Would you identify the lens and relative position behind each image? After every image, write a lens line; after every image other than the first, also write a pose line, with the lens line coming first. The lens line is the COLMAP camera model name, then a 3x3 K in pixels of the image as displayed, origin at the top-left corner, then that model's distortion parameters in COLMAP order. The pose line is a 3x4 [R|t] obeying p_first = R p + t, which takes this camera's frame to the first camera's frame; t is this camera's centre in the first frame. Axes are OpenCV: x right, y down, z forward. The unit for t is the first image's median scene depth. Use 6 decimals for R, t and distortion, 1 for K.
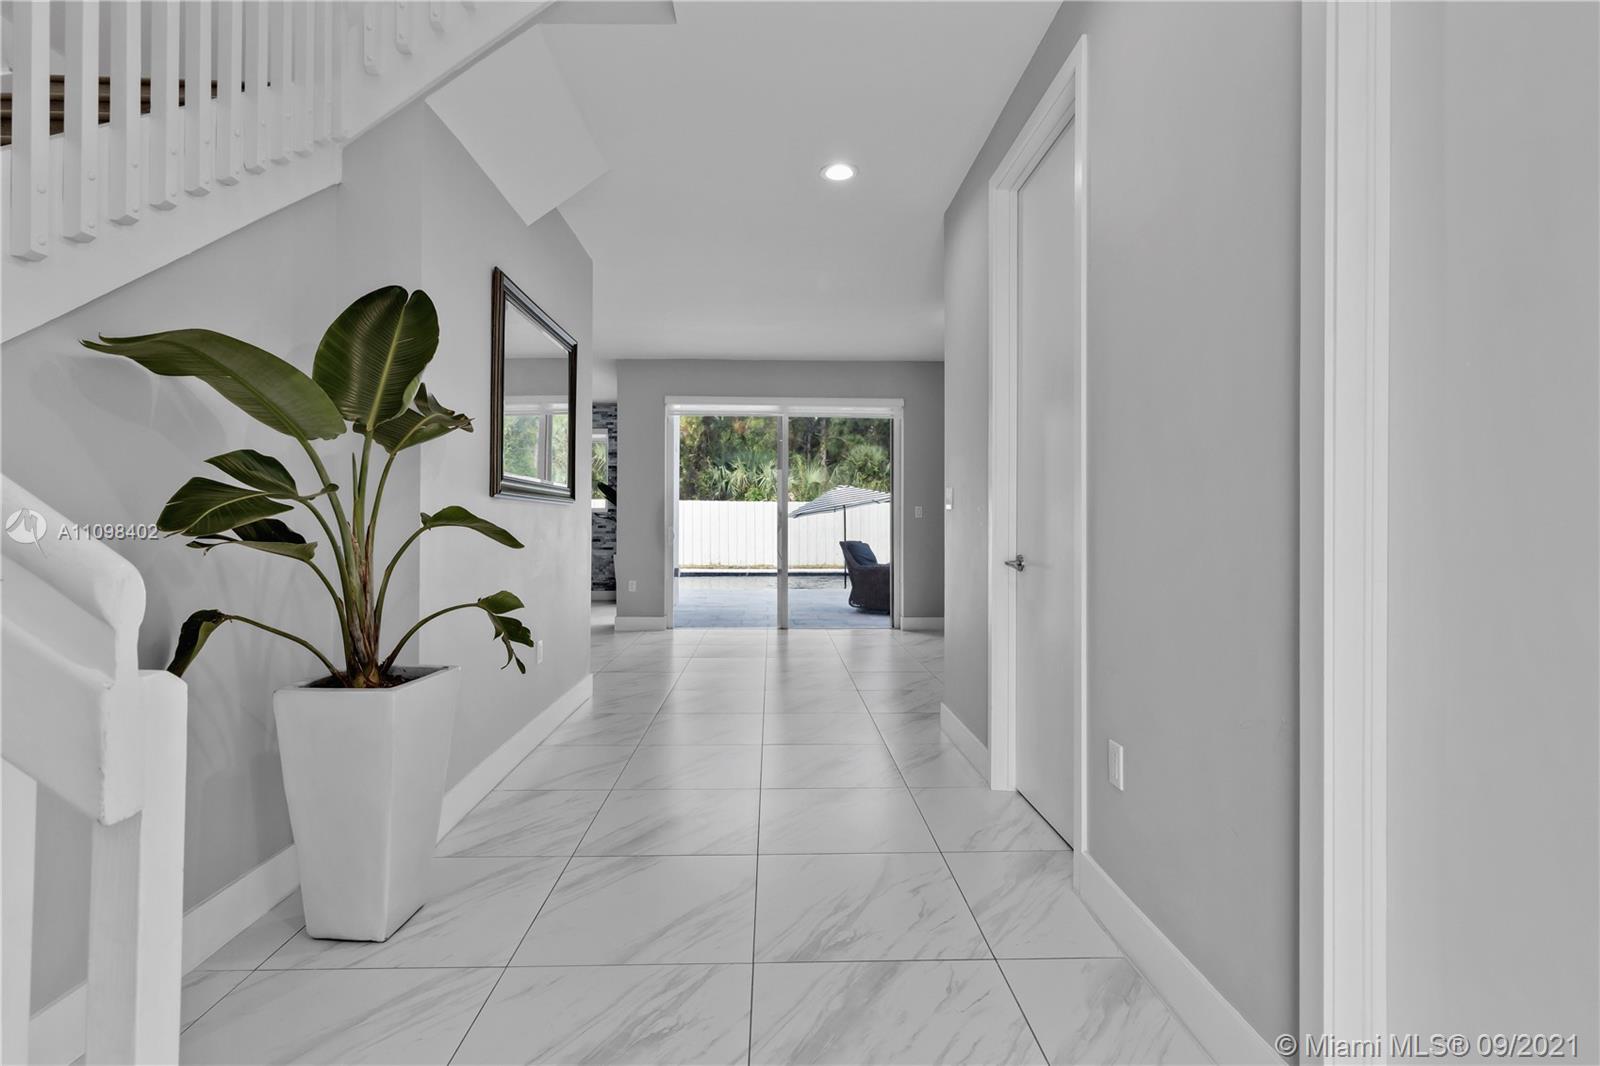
lens RADIAL K [[749.8, 0, 794.8], [0, 749.8, 525.2], [0, 0, 1]] dist [0.003000, 0.000569]
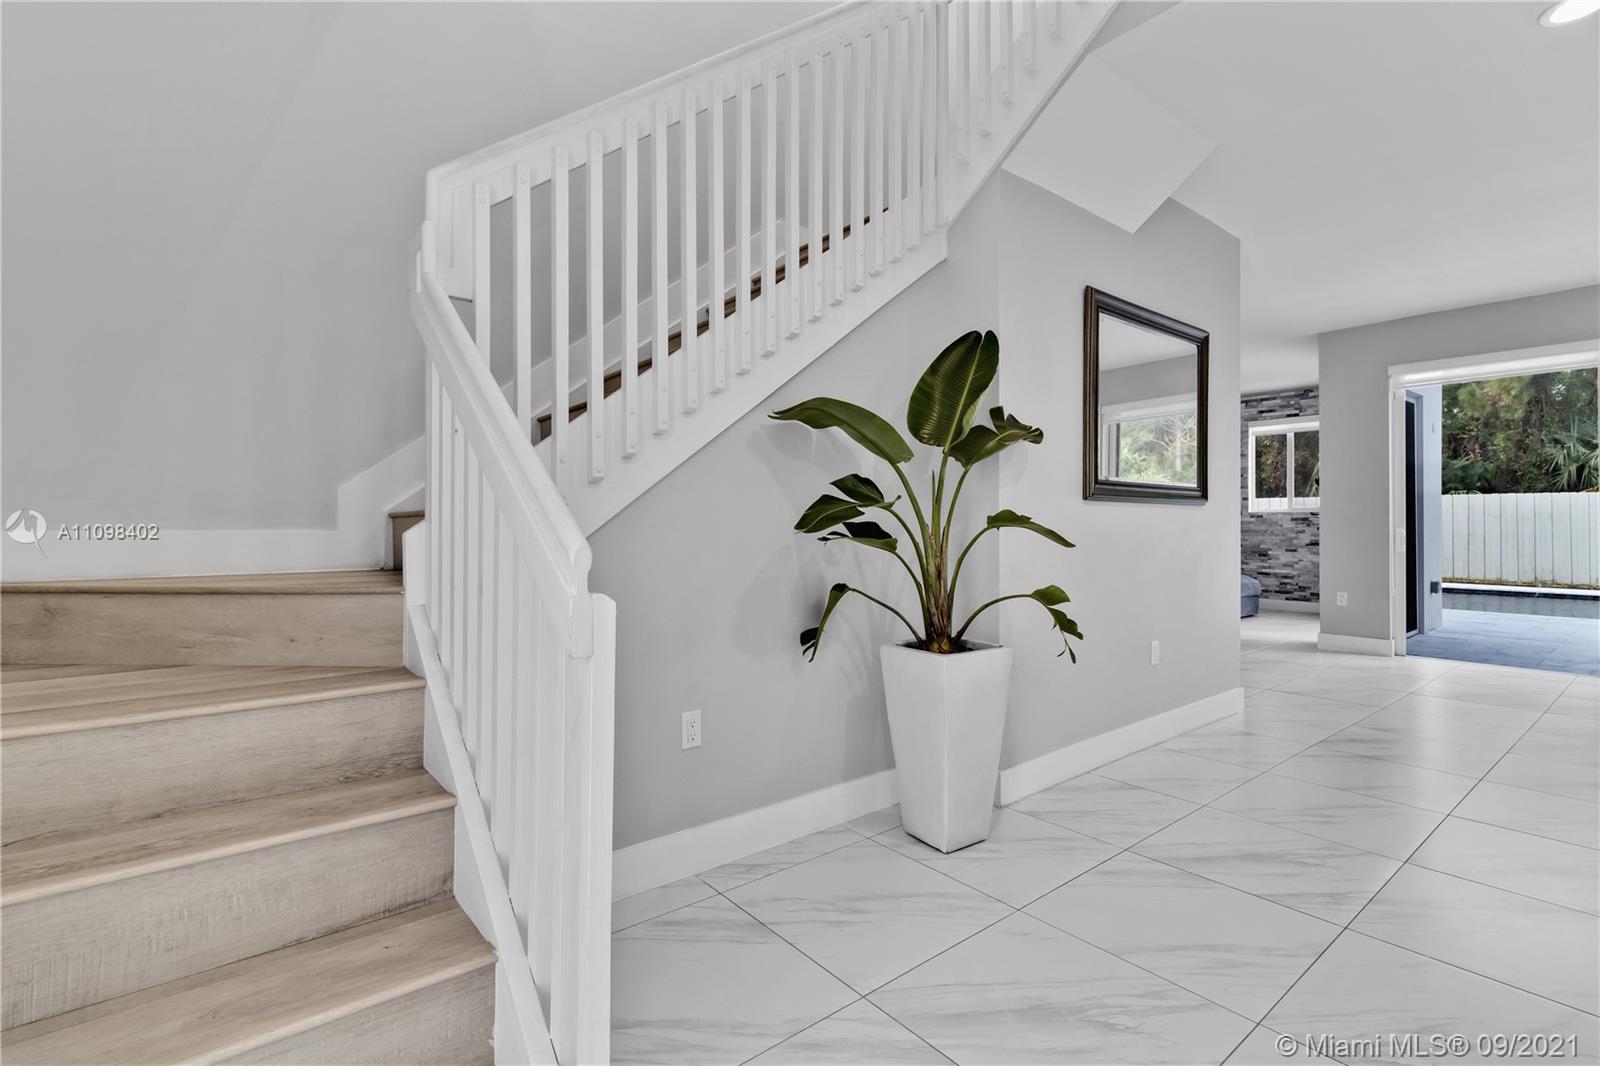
lens RADIAL K [[738.6, 0, 800.0], [0, 738.6, 533.0], [0, 0, 1]] dist [-0.000855, 0.000882]
pose [[0.601908, 0.004798, -0.798551, 0.279995], [0.001109, 0.999976, 0.006844, 0.002682], [0.798565, -0.005005, 0.601888, 0.049433]]
